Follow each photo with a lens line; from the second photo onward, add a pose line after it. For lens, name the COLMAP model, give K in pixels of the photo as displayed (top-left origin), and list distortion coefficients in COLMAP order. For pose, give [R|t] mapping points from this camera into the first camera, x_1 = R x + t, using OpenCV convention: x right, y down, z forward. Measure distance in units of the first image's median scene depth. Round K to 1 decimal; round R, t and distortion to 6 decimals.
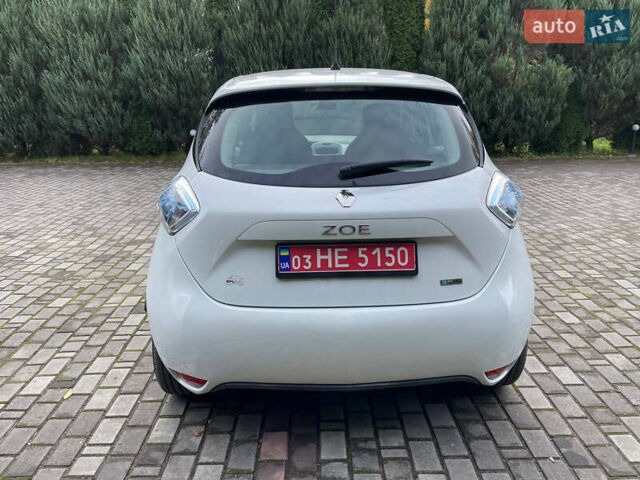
lens RADIAL K [[481.0, 0, 324.1], [0, 481.0, 235.9], [0, 0, 1]] dist [0.090896, -0.115097]
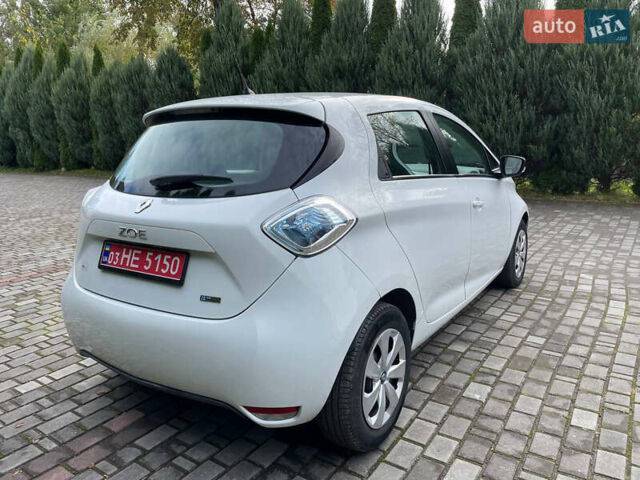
lens RADIAL K [[479.9, 0, 322.9], [0, 479.9, 235.1], [0, 0, 1]] dist [0.087753, -0.110065]
pose [[0.815559, 0.105105, -0.569049, 0.787761], [-0.145690, 0.988985, -0.026135, -0.032735], [0.560034, 0.104219, 0.821888, 0.245225]]
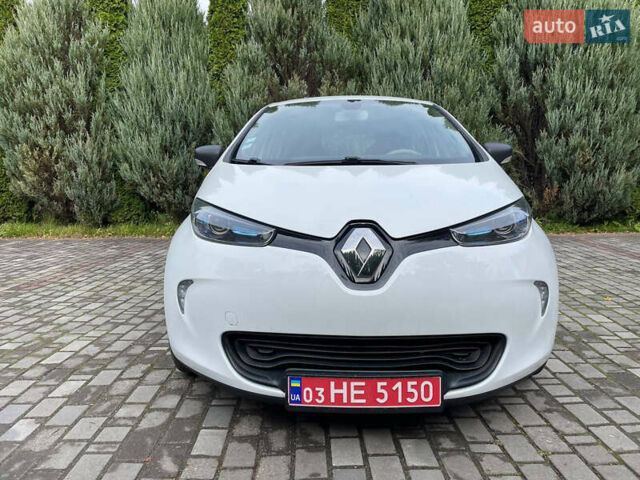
lens RADIAL K [[481.0, 0, 324.1], [0, 481.0, 235.9], [0, 0, 1]] dist [0.090896, -0.115097]
pose [[-0.998046, 0.006409, 0.062151, -0.006838], [0.030351, 0.919209, 0.392598, -0.680483], [-0.054614, 0.393717, -0.917608, 3.069189]]
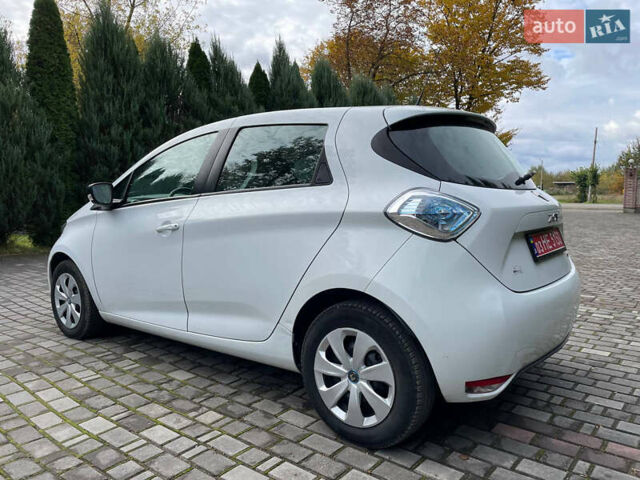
lens RADIAL K [[483.2, 0, 323.1], [0, 483.2, 239.9], [0, 0, 1]] dist [0.089865, -0.117600]
pose [[0.650160, -0.068977, 0.756660, -1.033275], [0.211809, 0.972846, -0.093313, 0.027858], [-0.729677, 0.220936, 0.647116, 0.458851]]
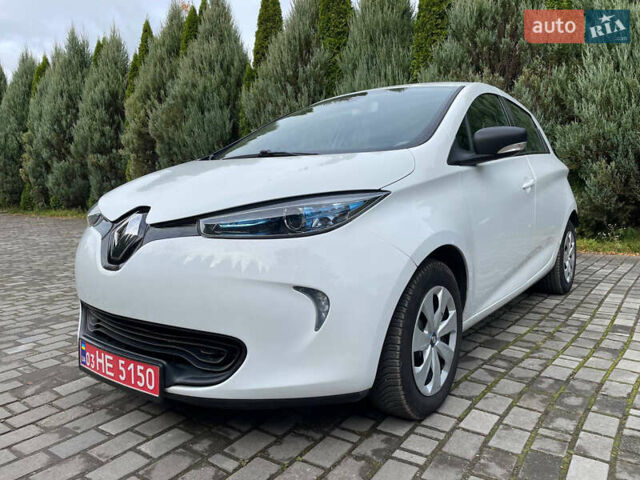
lens RADIAL K [[482.7, 0, 318.9], [0, 482.7, 235.5], [0, 0, 1]] dist [0.089108, -0.115444]
pose [[-0.775957, -0.051780, 0.628657, -0.729265], [0.185393, 0.933887, 0.305753, -0.555524], [-0.602926, 0.353800, -0.715056, 2.787965]]
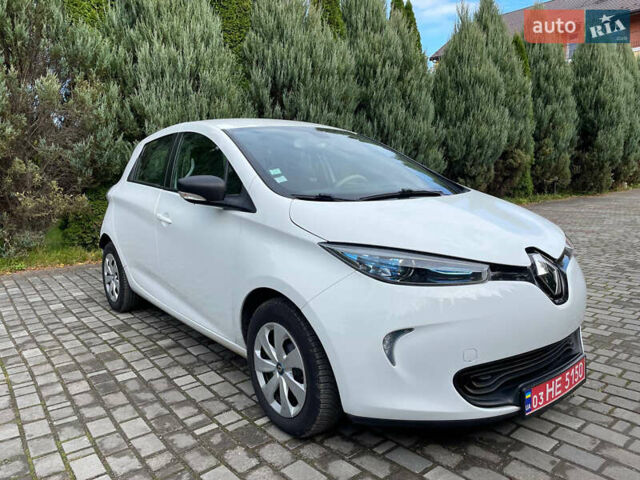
lens RADIAL K [[480.7, 0, 318.7], [0, 480.7, 235.0], [0, 0, 1]] dist [0.090349, -0.117117]
pose [[-0.804799, 0.110684, -0.583136, 0.817588], [-0.129059, 0.926321, 0.353940, -0.702450], [0.579347, 0.360110, -0.731217, 2.807162]]
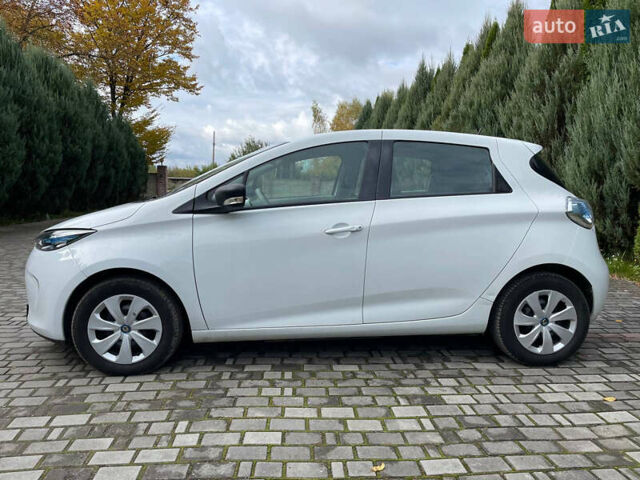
lens RADIAL K [[482.1, 0, 320.0], [0, 482.1, 240.0], [0, 0, 1]] dist [0.095759, -0.123730]
pose [[-0.058592, -0.099304, 0.993331, -1.627241], [0.262123, 0.958595, 0.111293, -0.332497], [-0.963254, 0.266896, -0.030136, 1.642284]]
